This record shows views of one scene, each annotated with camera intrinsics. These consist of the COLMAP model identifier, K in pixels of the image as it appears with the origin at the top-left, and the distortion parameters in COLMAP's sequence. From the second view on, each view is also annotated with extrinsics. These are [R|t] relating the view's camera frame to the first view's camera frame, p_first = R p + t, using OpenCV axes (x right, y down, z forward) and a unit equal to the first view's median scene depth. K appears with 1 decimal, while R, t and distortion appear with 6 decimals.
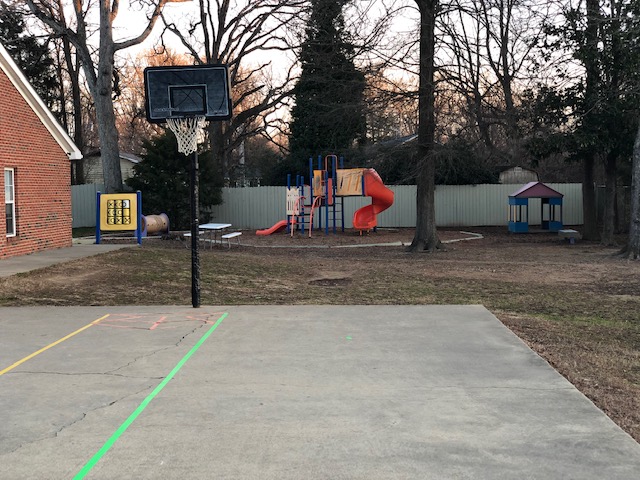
lens RADIAL K [[959.2, 0, 319.6], [0, 959.2, 239.9], [0, 0, 1]] dist [0.061516, 0.000000]
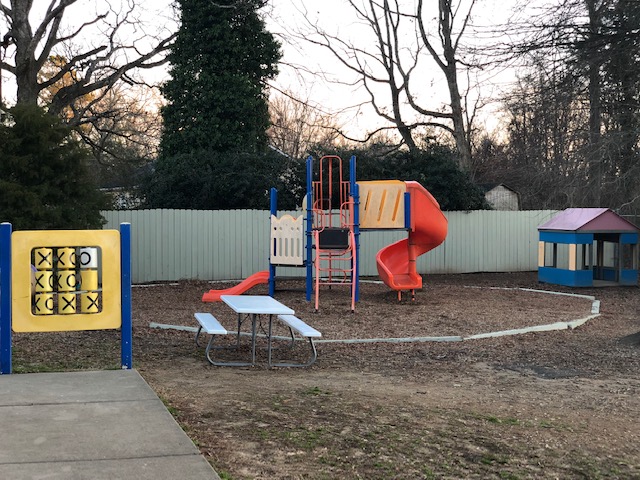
lens RADIAL K [[959.2, 0, 320.7], [0, 959.2, 239.2], [0, 0, 1]] dist [0.061516, 0.000000]
pose [[0.940561, 0.001805, 0.339619, -0.241639], [0.006332, 0.999719, -0.022848, -0.035286], [-0.339565, 0.023641, 0.940285, 0.627535]]
